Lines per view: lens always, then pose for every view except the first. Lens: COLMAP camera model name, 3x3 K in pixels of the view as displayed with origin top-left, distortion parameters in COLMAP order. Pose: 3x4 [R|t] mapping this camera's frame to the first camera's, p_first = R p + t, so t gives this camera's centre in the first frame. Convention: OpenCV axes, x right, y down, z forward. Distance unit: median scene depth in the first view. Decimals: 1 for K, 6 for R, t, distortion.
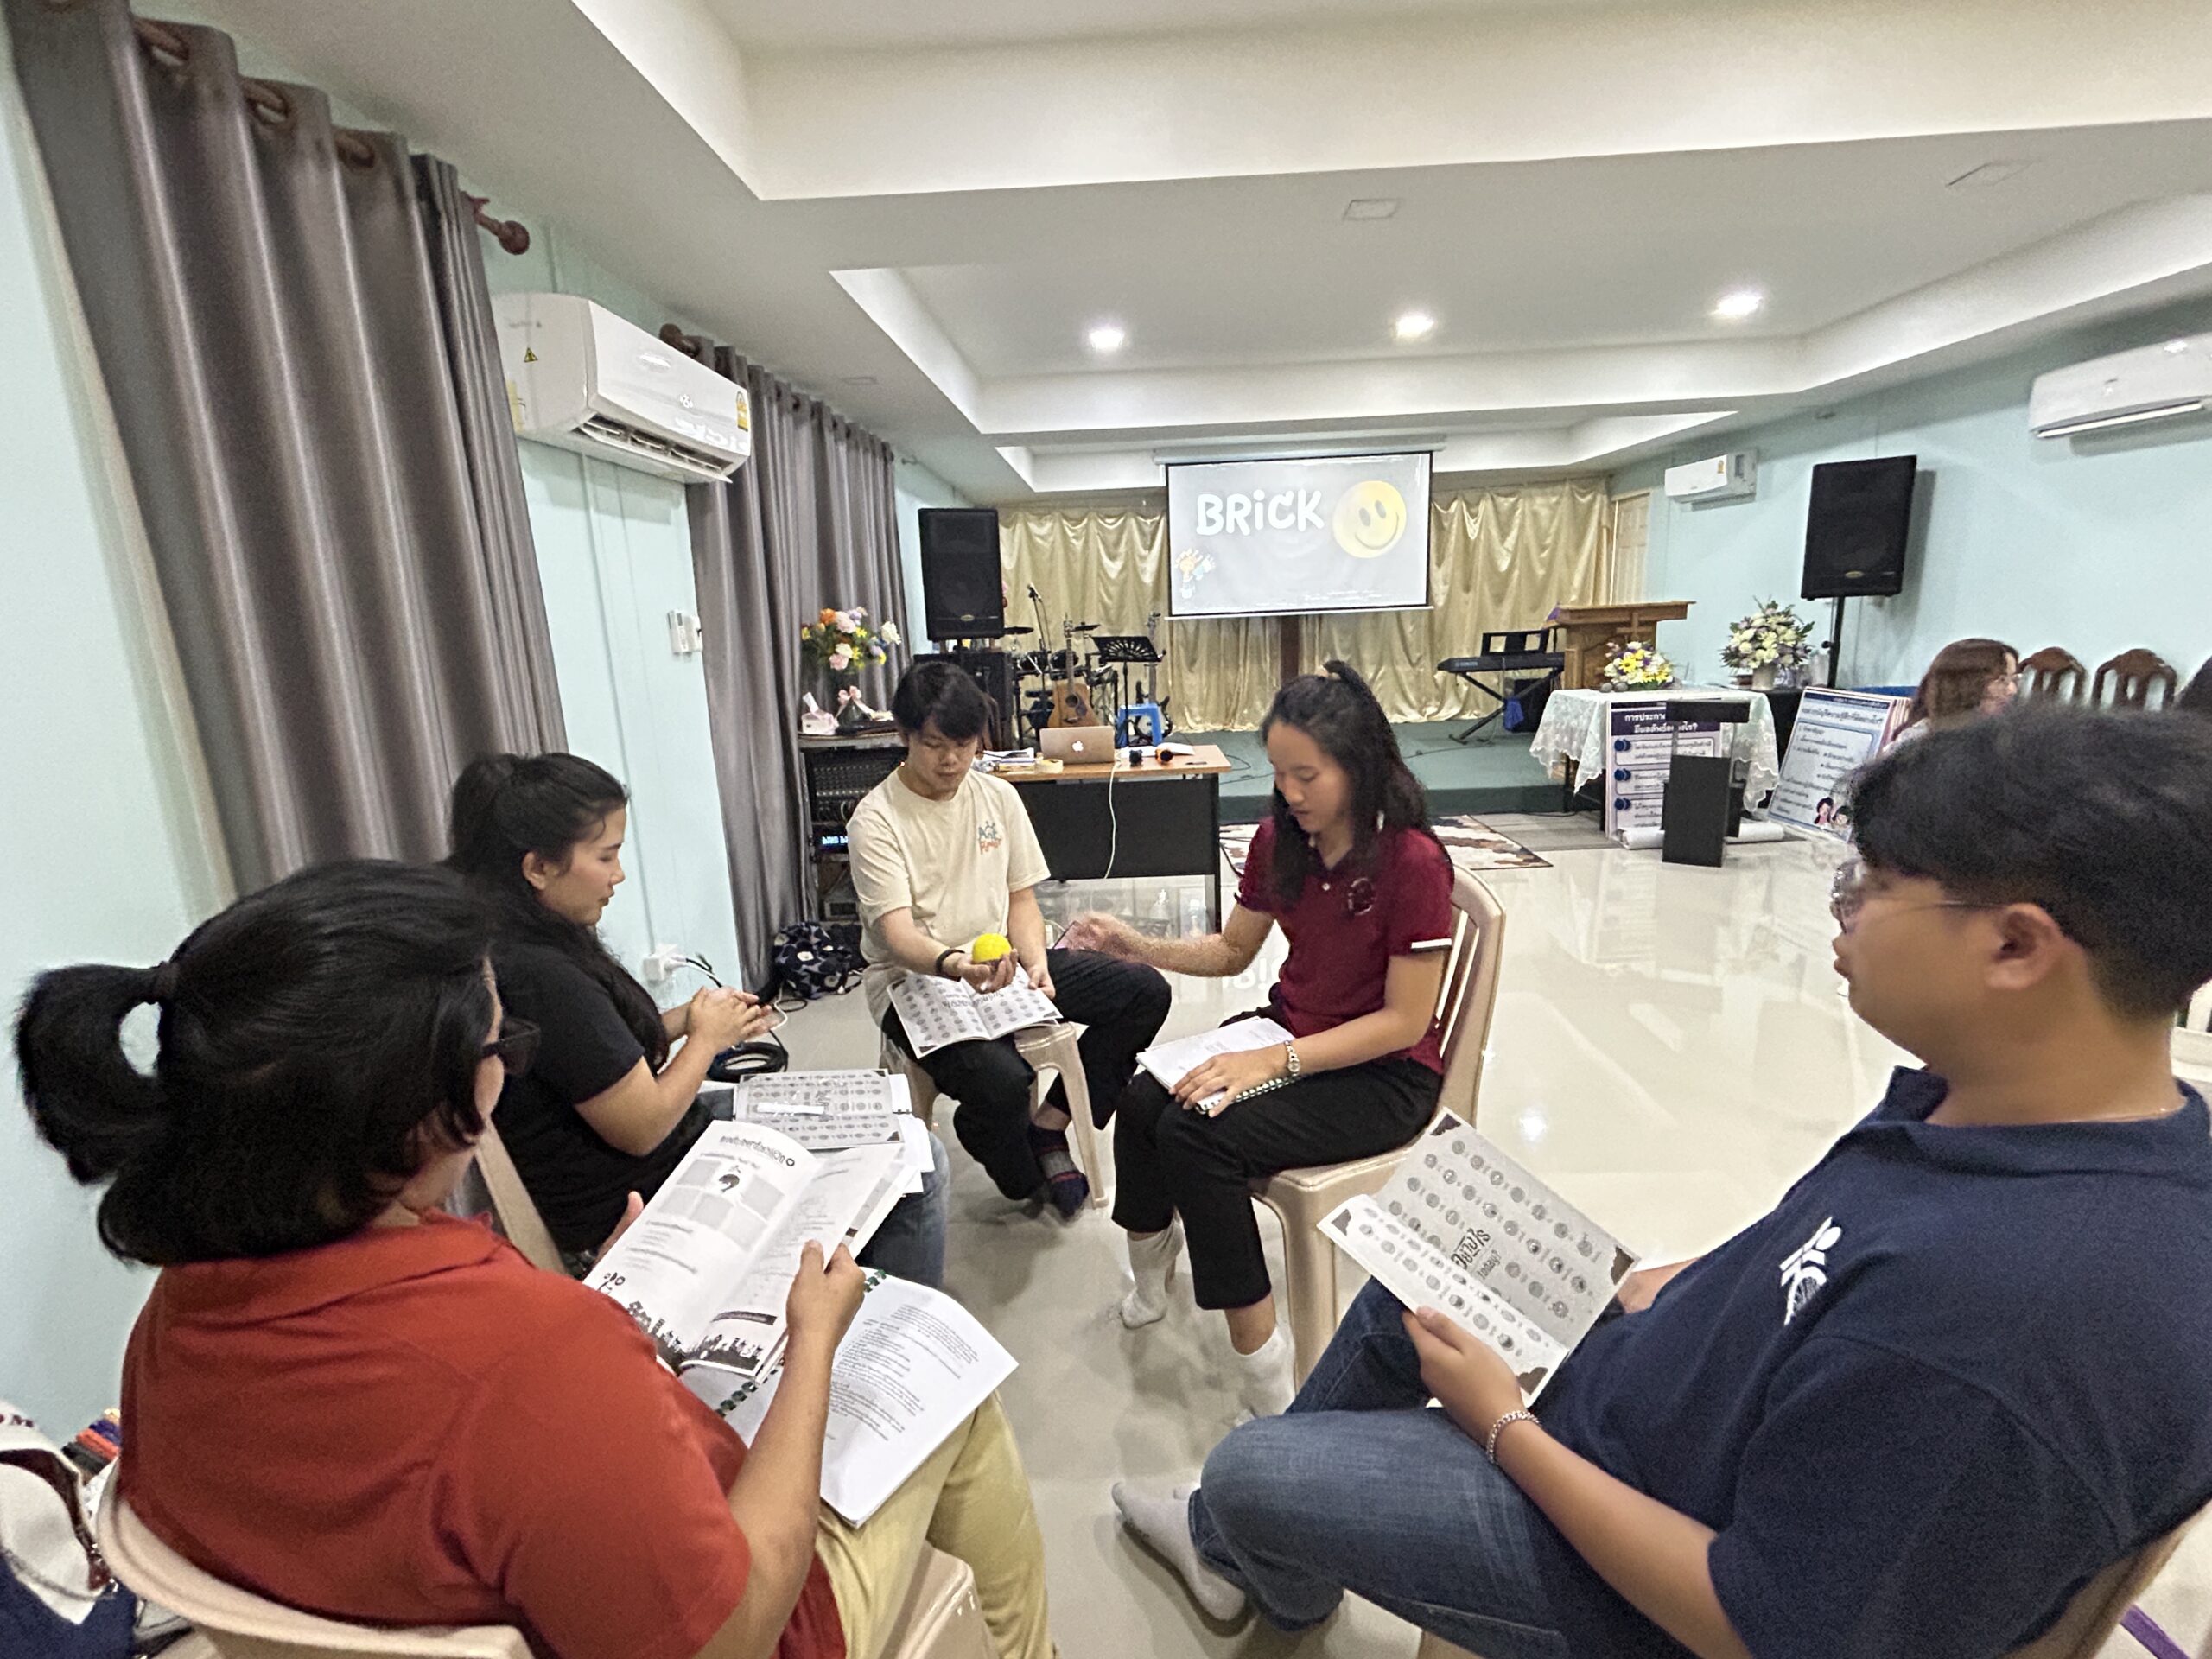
lens RADIAL K [[1000.0, 0, 1106.0], [0, 1000.0, 829.5], [0, 0, 1]] dist [-0.000929, 0.000068]
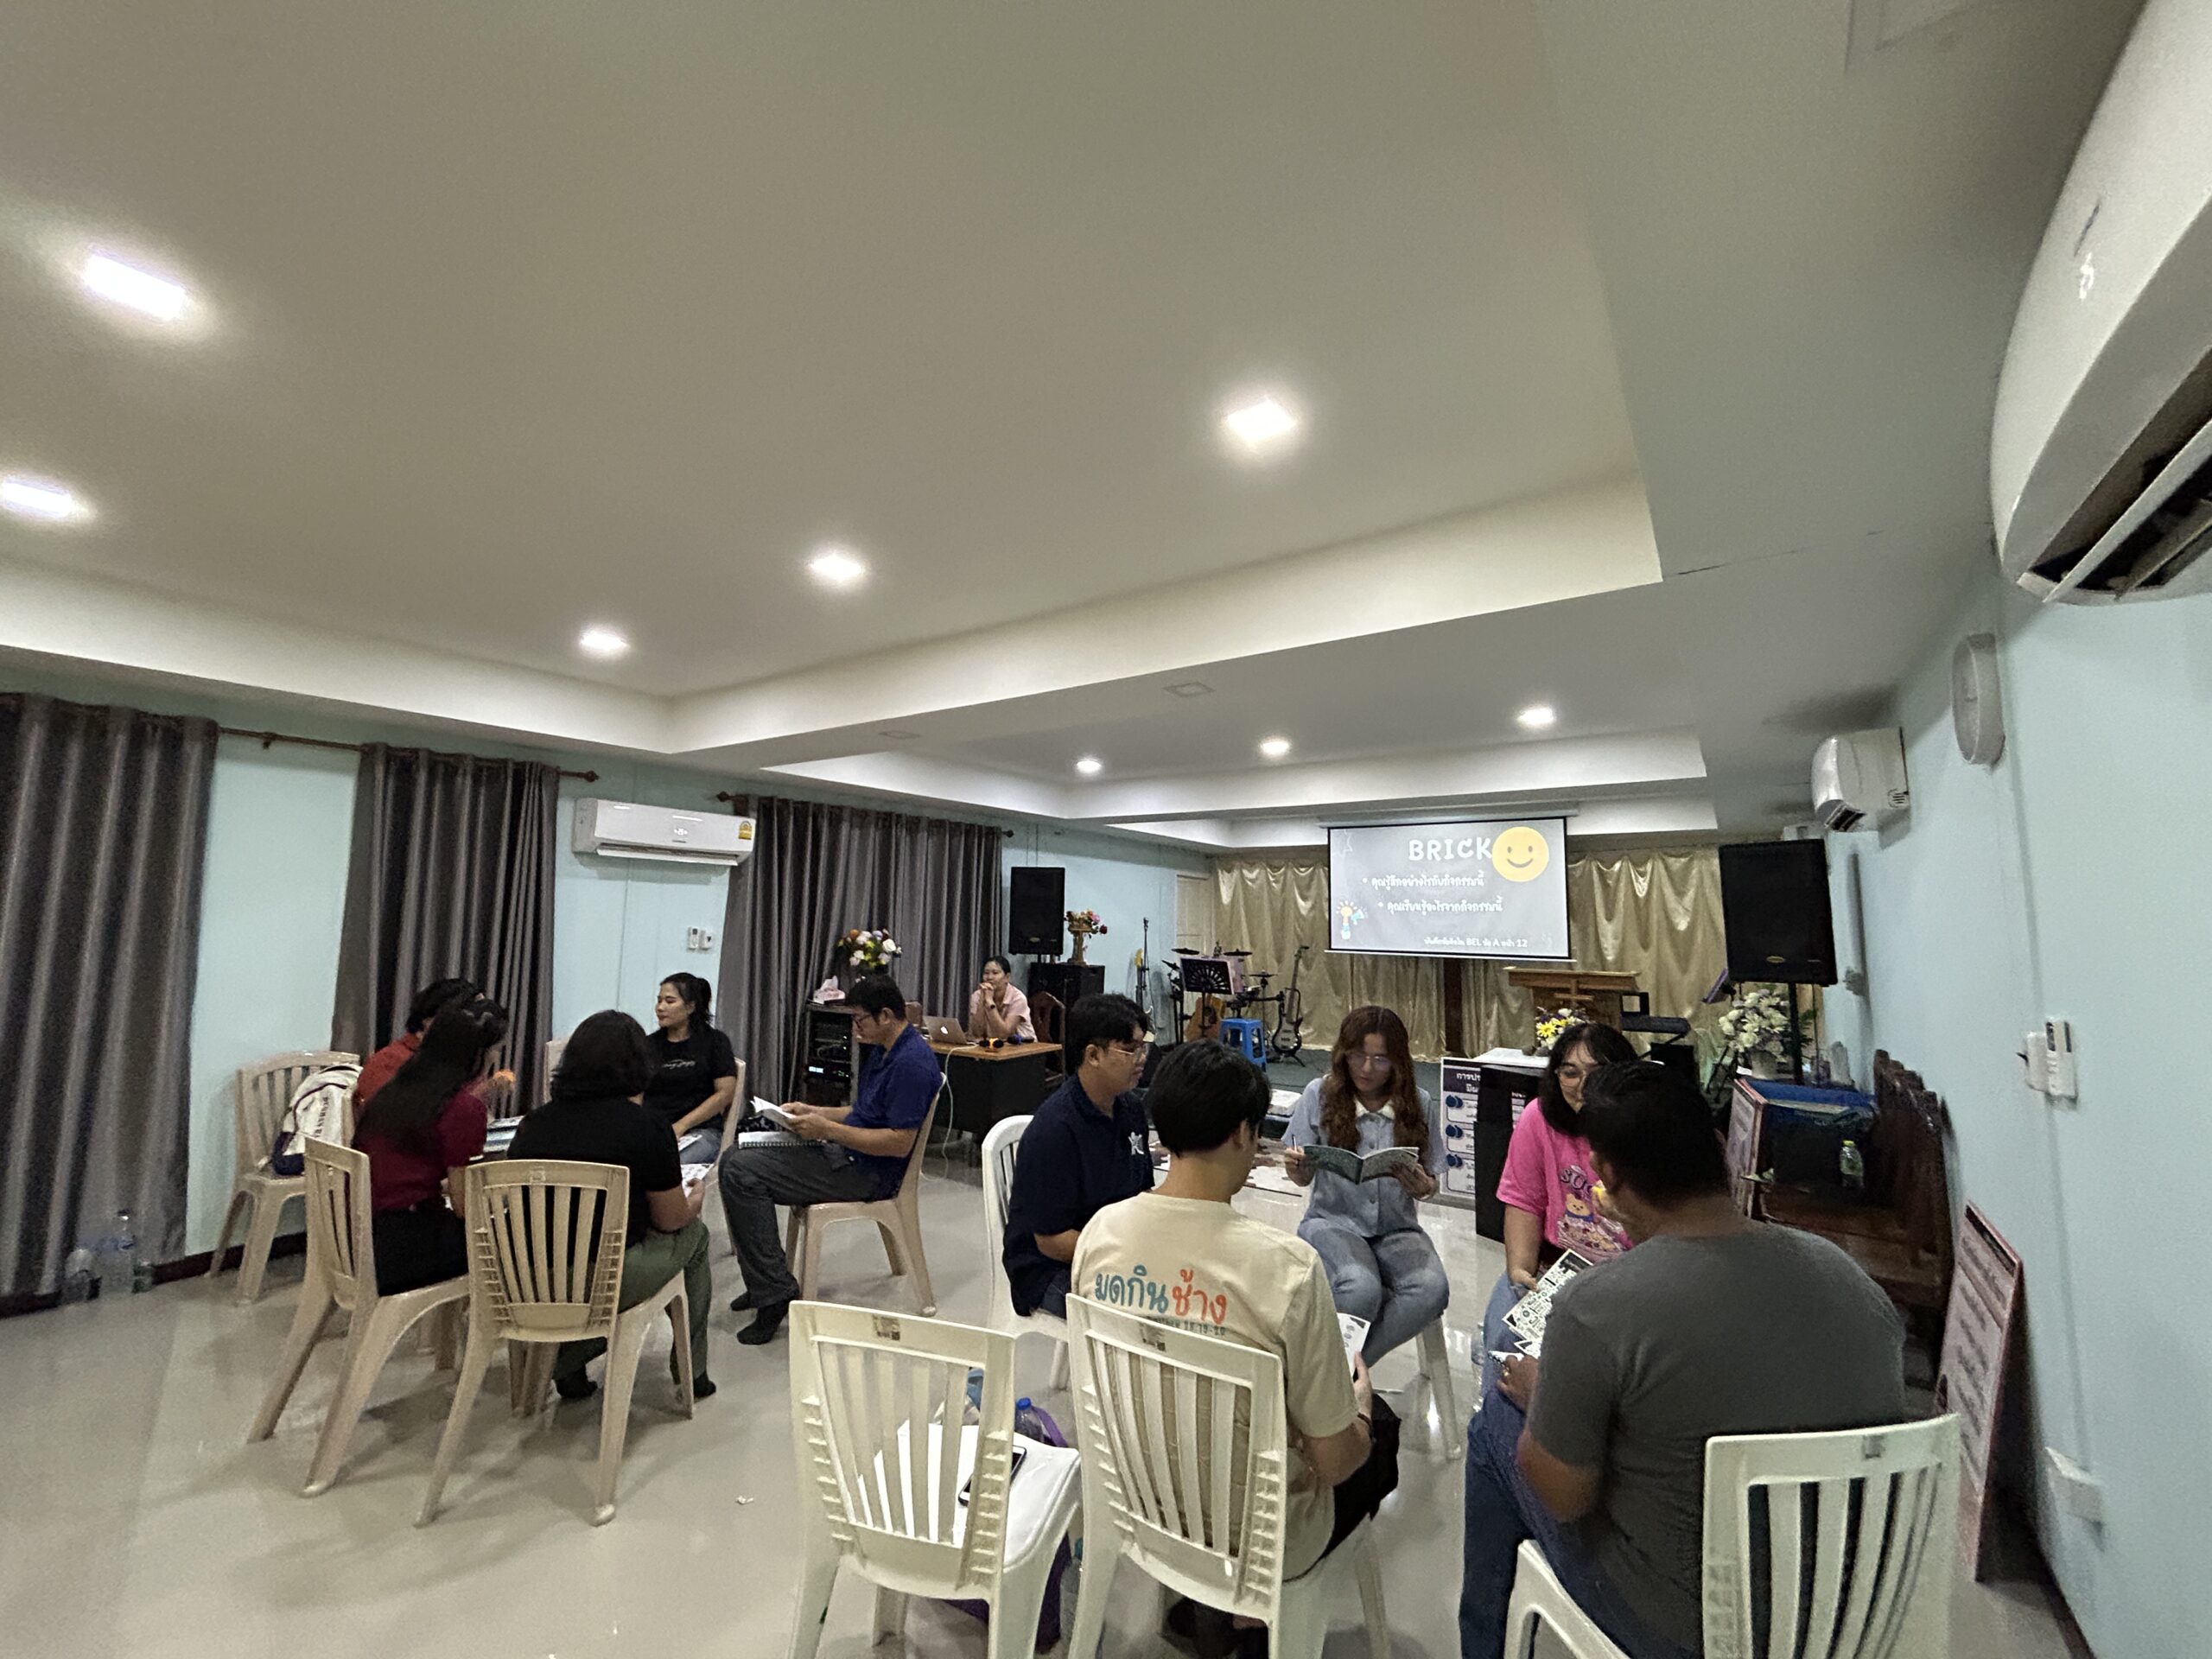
lens RADIAL K [[896.1, 0, 1106.0], [0, 896.1, 829.5], [0, 0, 1]] dist [0.008510, -0.000022]
pose [[0.844609, 0.003104, -0.535375, 0.423840], [-0.170547, 0.949450, -0.263550, -0.026596], [0.507494, 0.313903, 0.802443, -0.021907]]
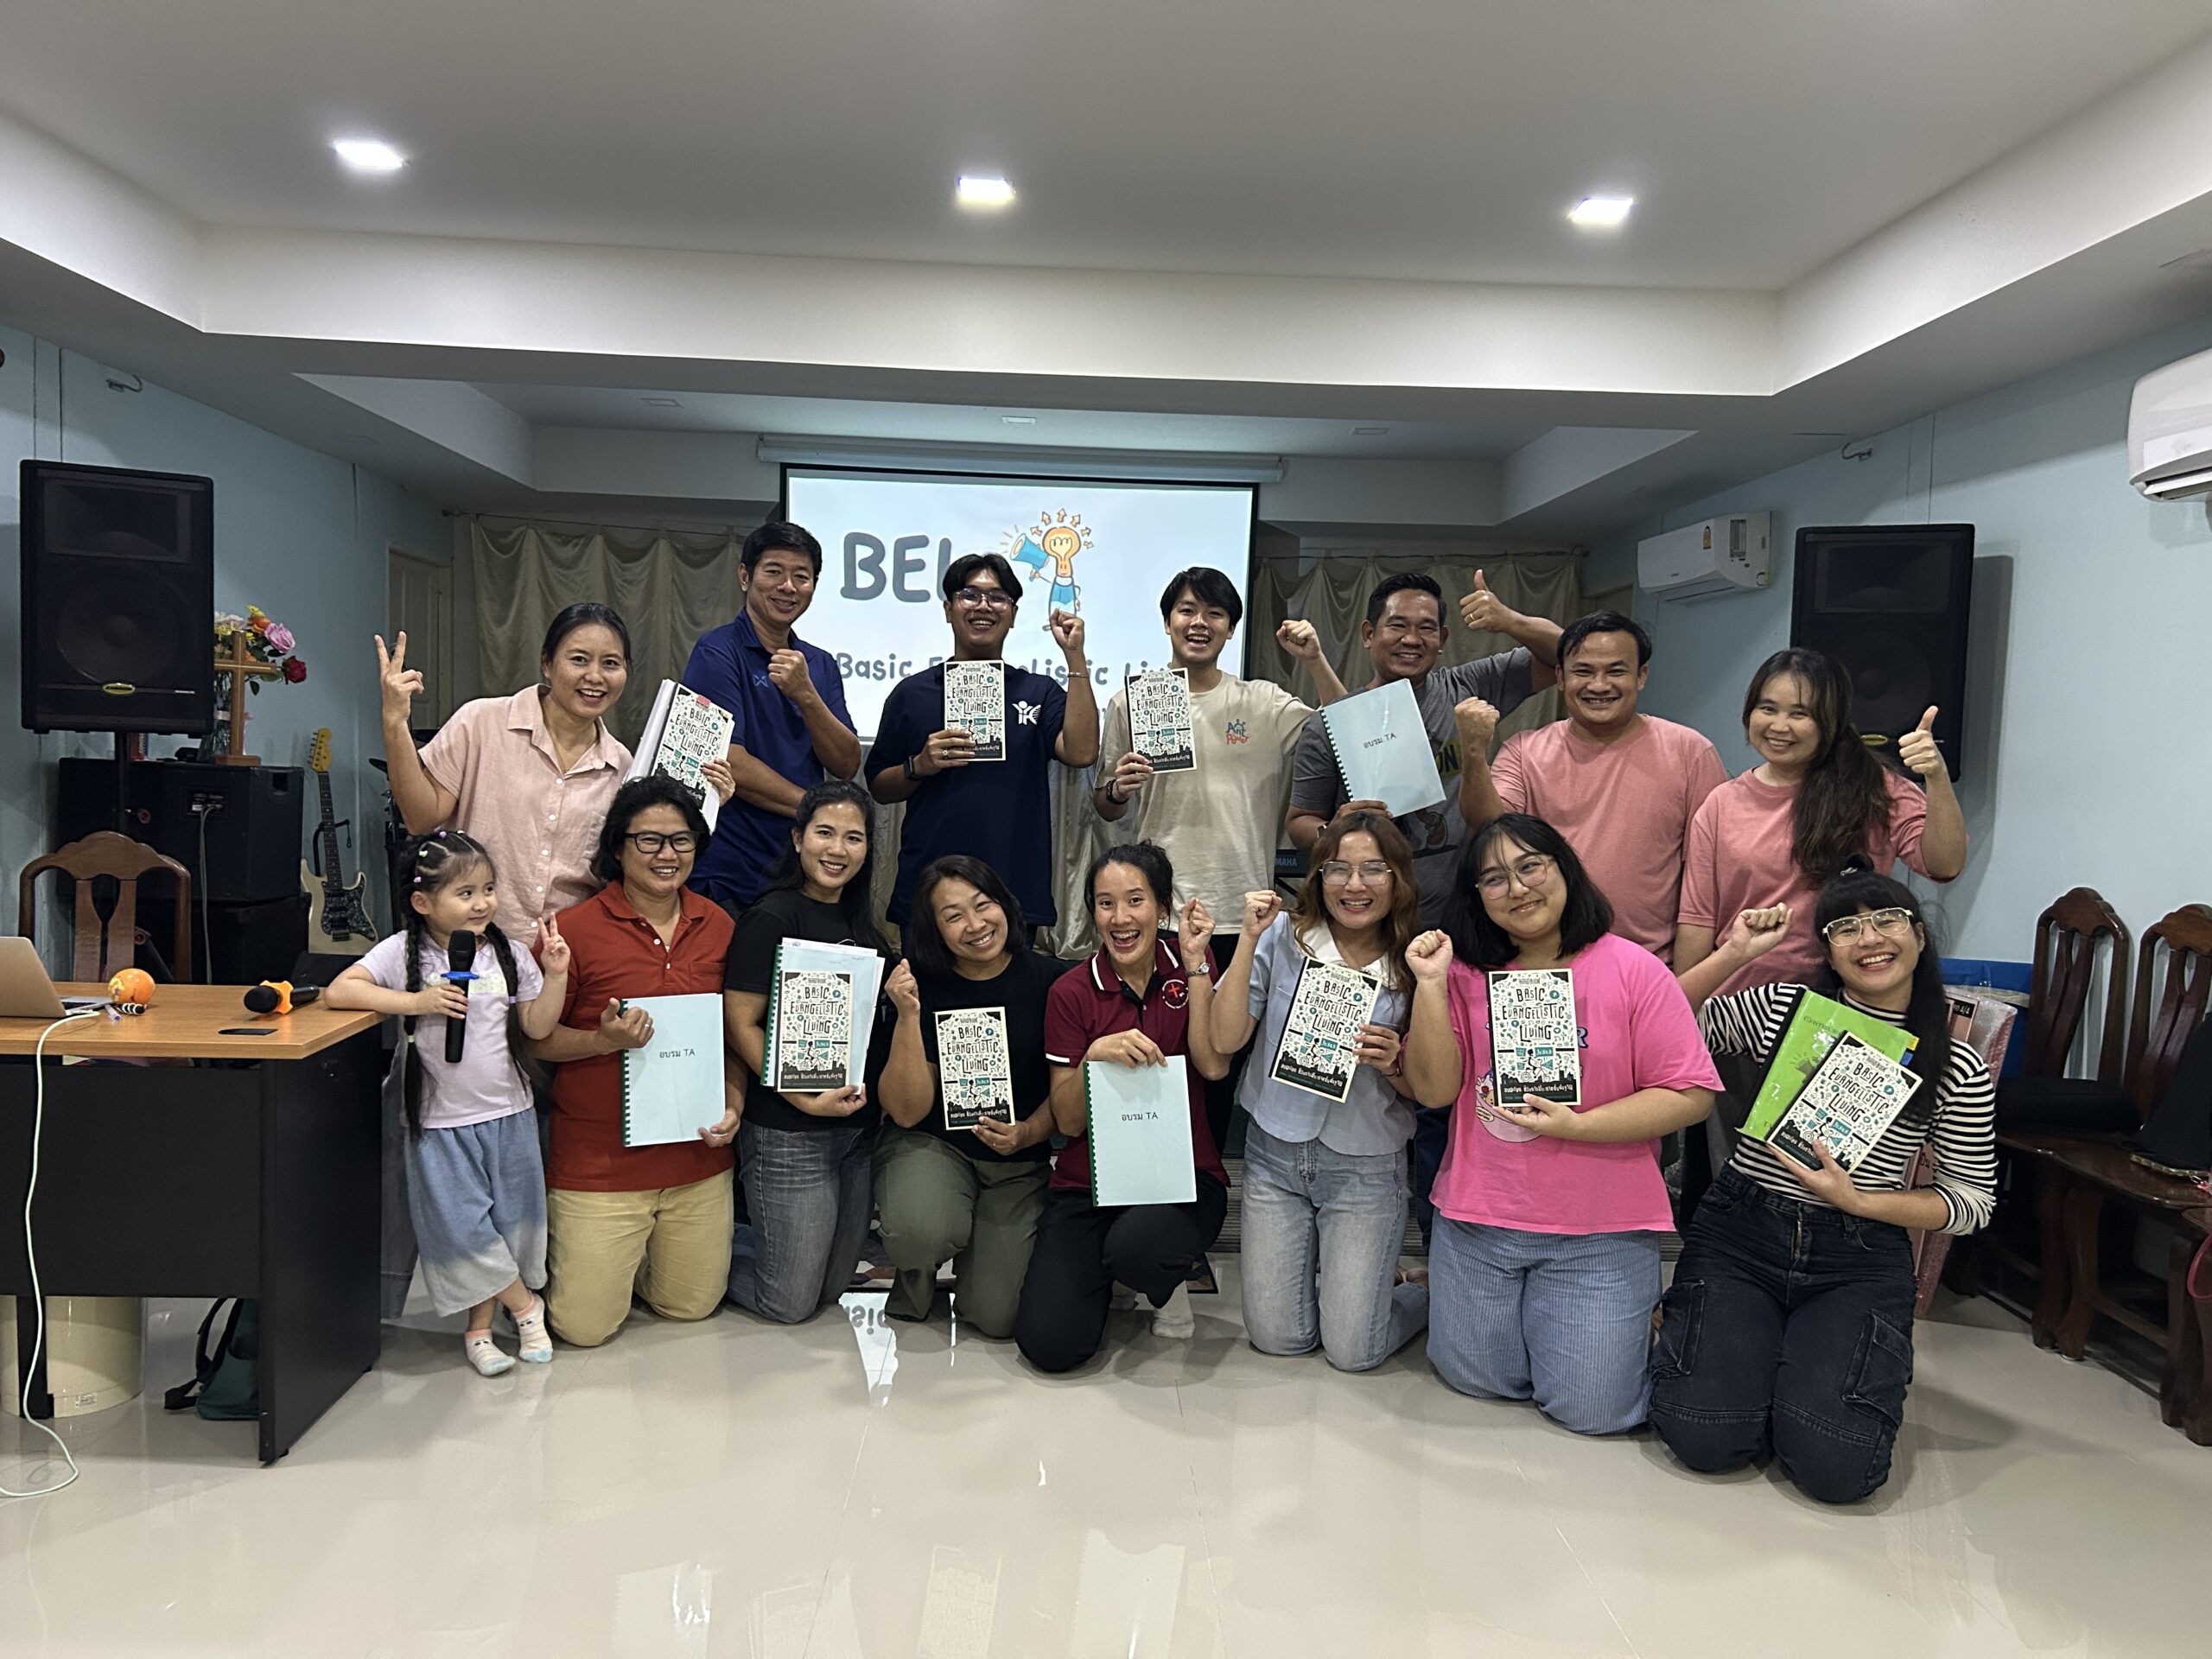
lens RADIAL K [[1690.1, 0, 1106.0], [0, 1690.1, 829.5], [0, 0, 1]] dist [0.000872, -0.001274]
pose [[0.993616, 0.064958, 0.092235, 0.173540], [-0.048390, 0.983963, -0.171685, -0.019431], [-0.101908, 0.166125, 0.980825, 0.111653]]
